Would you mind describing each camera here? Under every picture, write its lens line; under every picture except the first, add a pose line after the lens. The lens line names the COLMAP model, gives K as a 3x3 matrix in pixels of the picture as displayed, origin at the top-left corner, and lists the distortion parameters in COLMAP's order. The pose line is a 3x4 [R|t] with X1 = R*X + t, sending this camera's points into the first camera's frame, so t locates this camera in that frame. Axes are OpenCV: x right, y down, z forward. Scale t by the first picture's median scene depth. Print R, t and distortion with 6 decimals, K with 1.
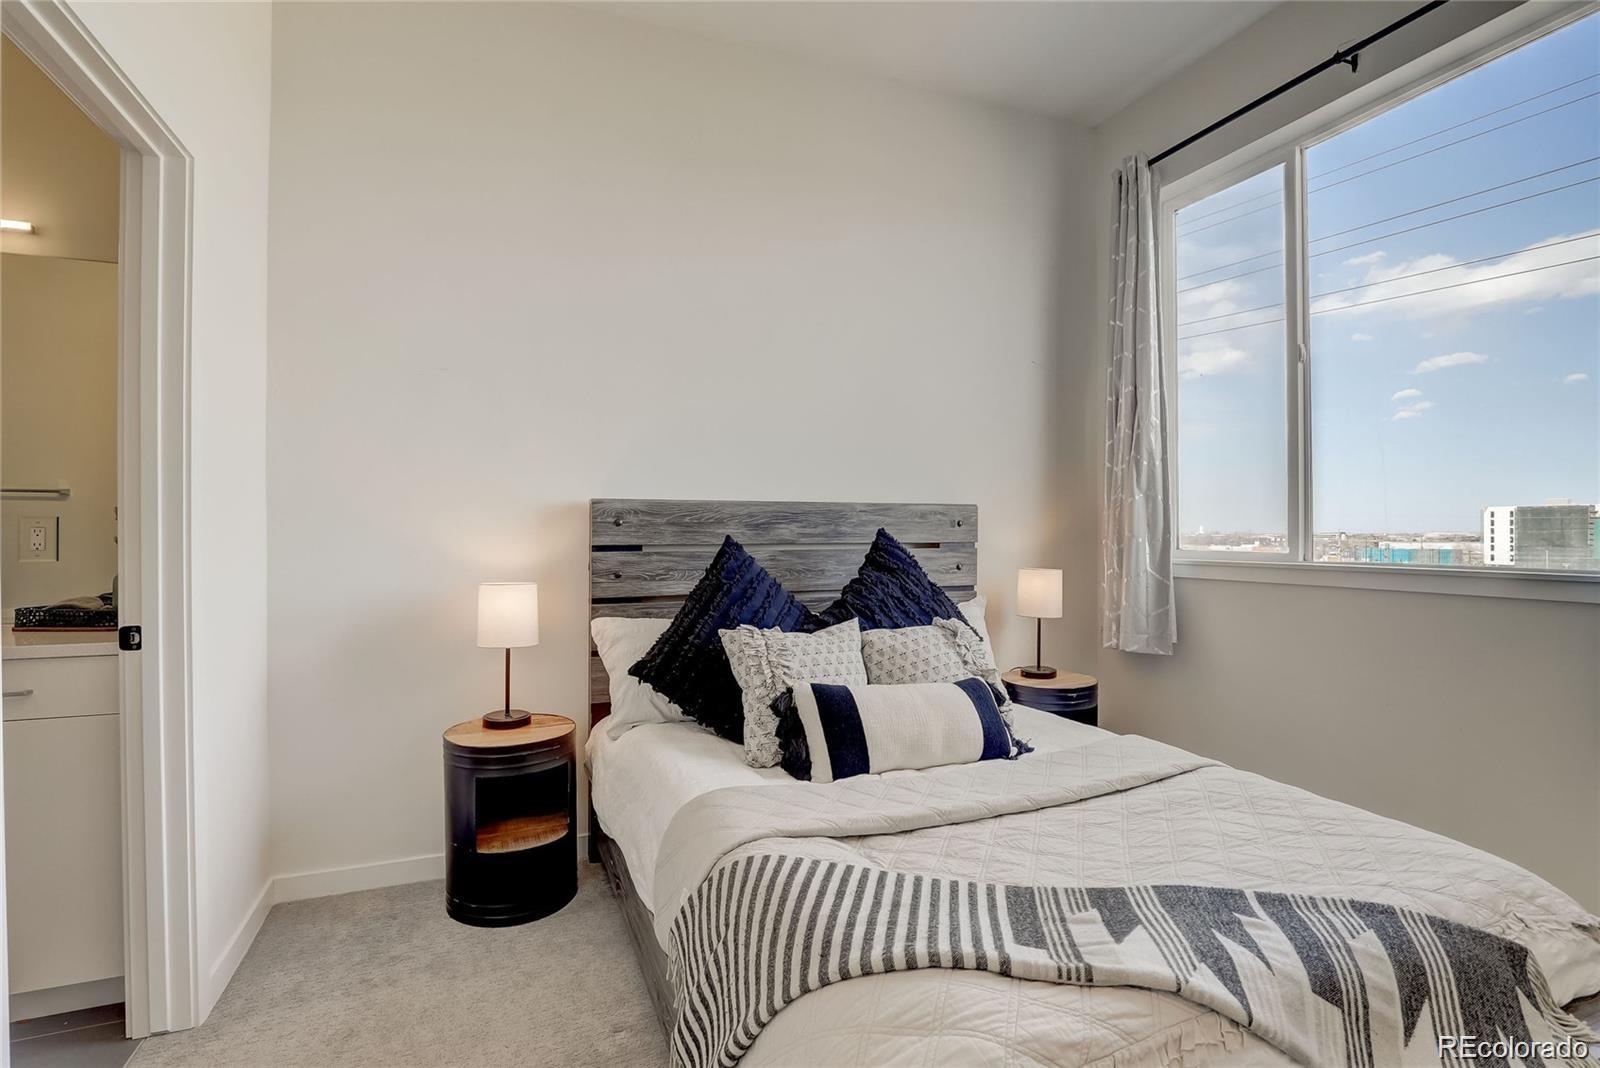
lens RADIAL K [[752.8, 0, 803.7], [0, 752.8, 533.7], [0, 0, 1]] dist [-0.033947, 0.005854]
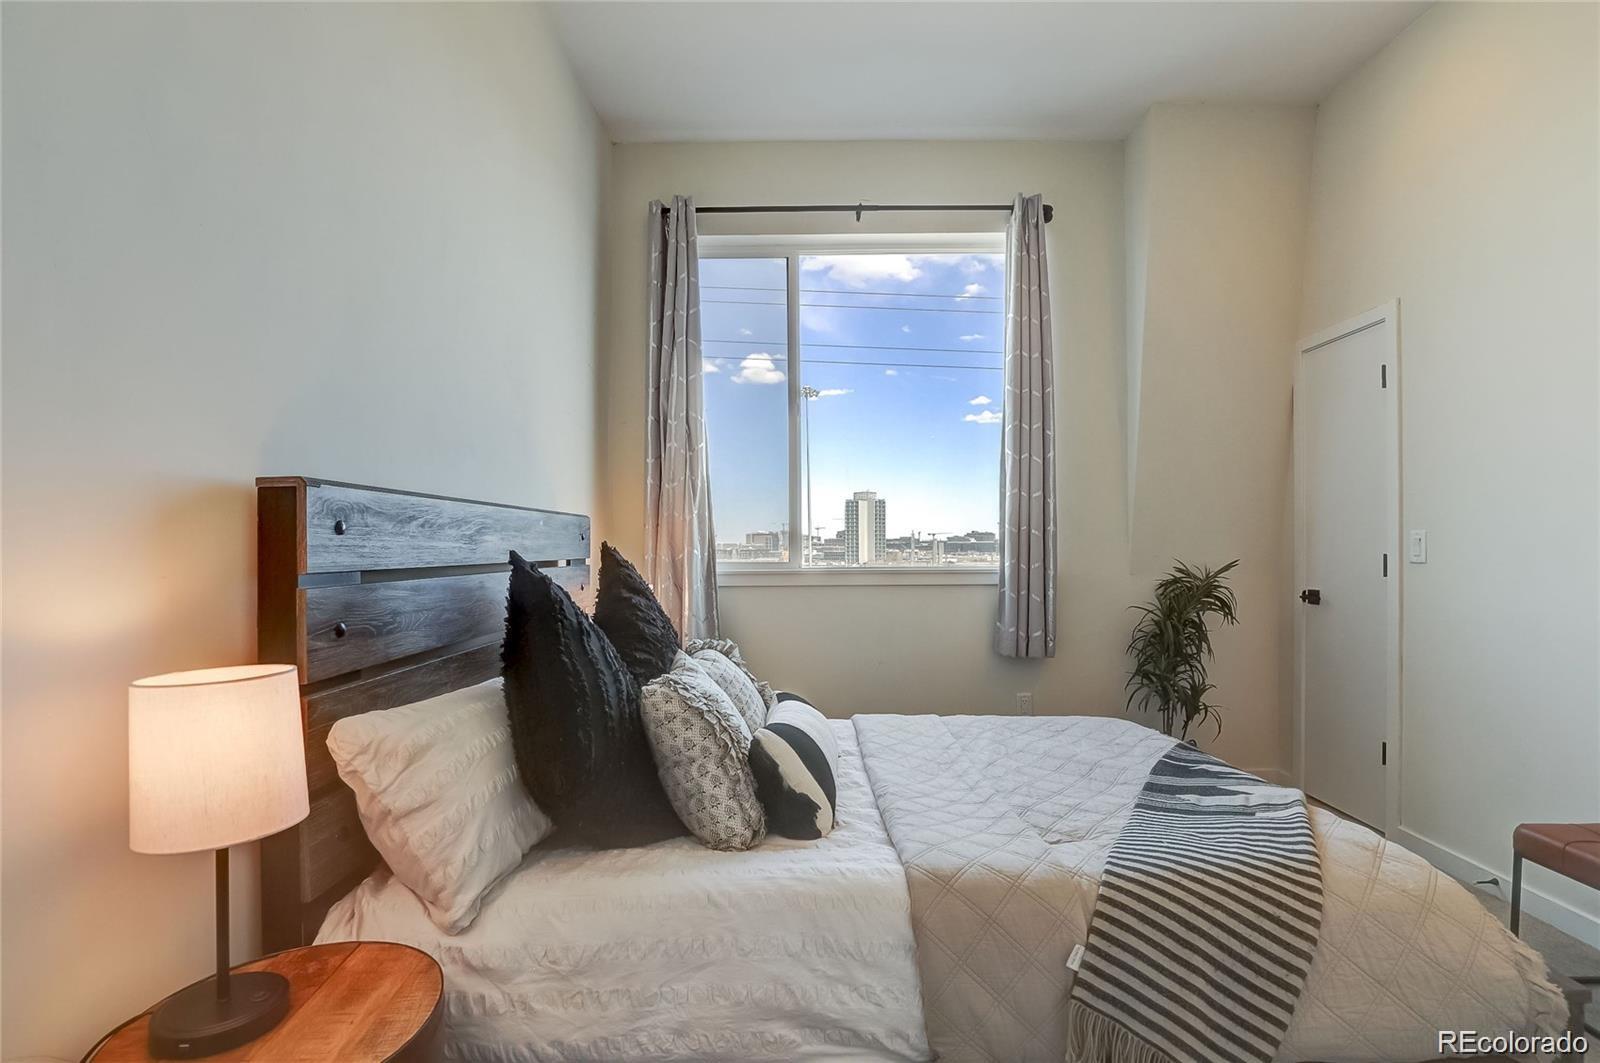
lens RADIAL K [[752.8, 0, 805.6], [0, 752.8, 545.5], [0, 0, 1]] dist [-0.033947, 0.005854]
pose [[0.372788, 0.001366, 0.927915, -0.599206], [0.005087, 0.999981, -0.003516, 0.001163], [-0.927903, 0.006031, 0.372774, 0.528934]]
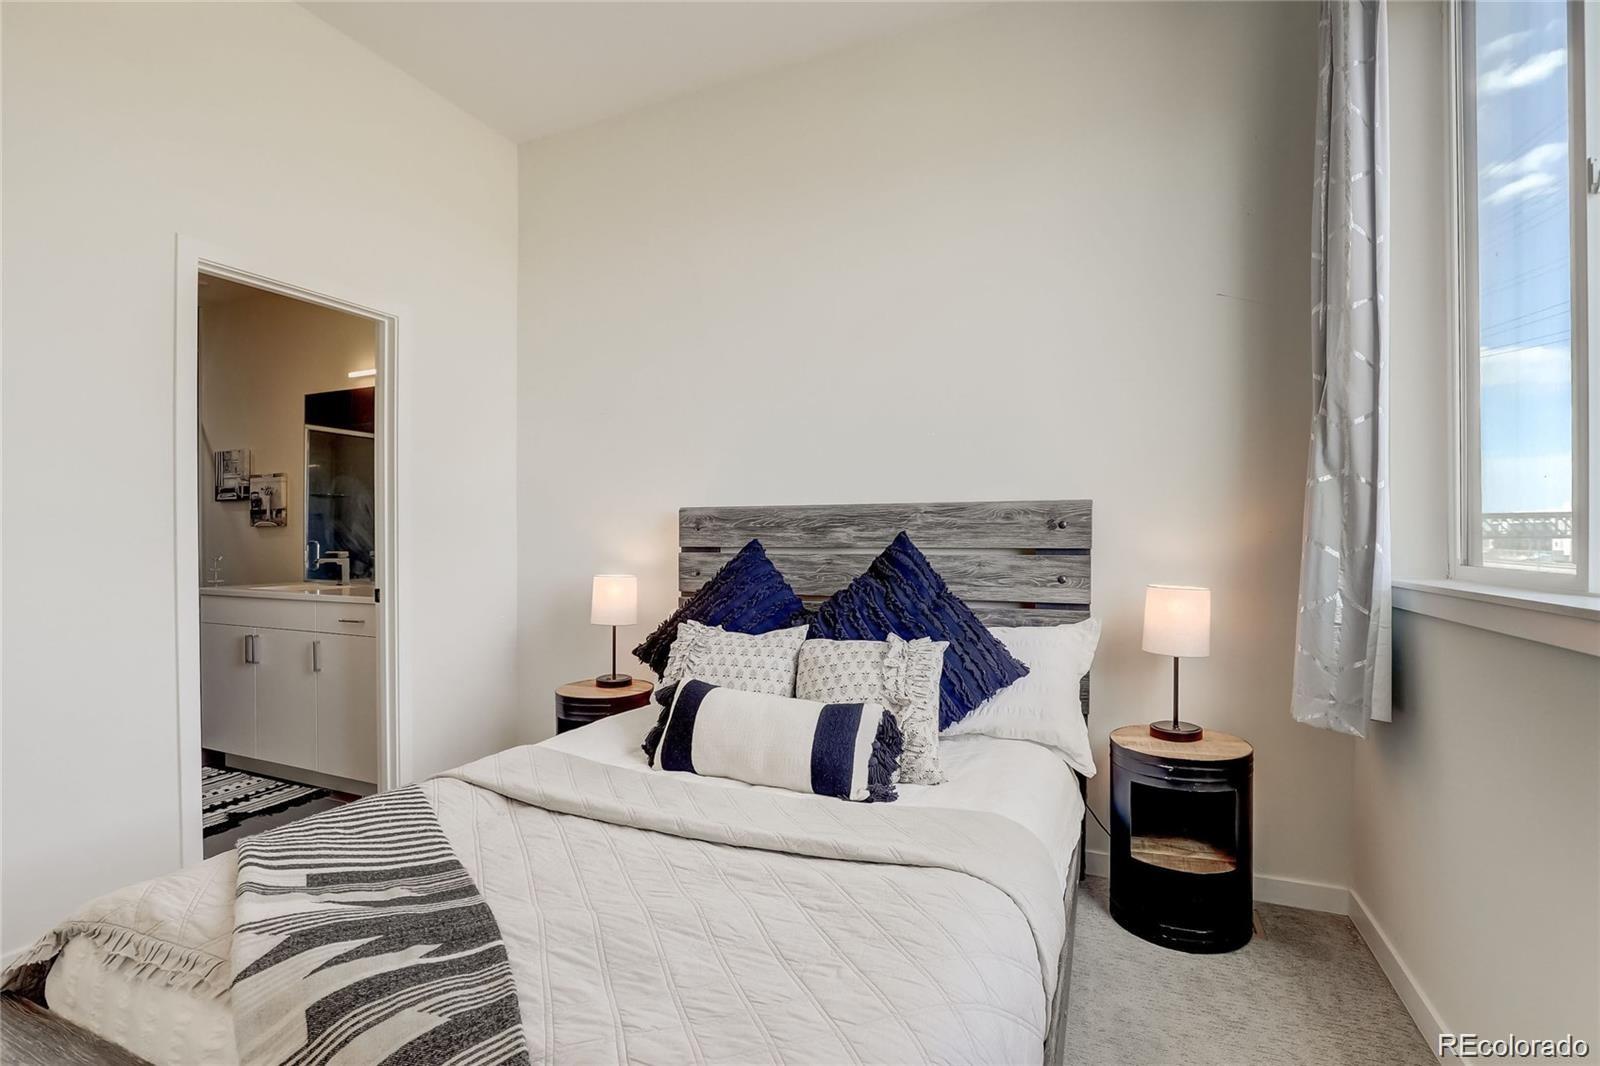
lens RADIAL K [[752.8, 0, 797.9], [0, 752.8, 533.1], [0, 0, 1]] dist [-0.033947, 0.005854]
pose [[0.700262, -0.002565, -0.713882, 0.698351], [-0.001483, 0.999986, -0.005048, -0.000475], [0.713885, 0.004593, 0.700248, 0.297192]]
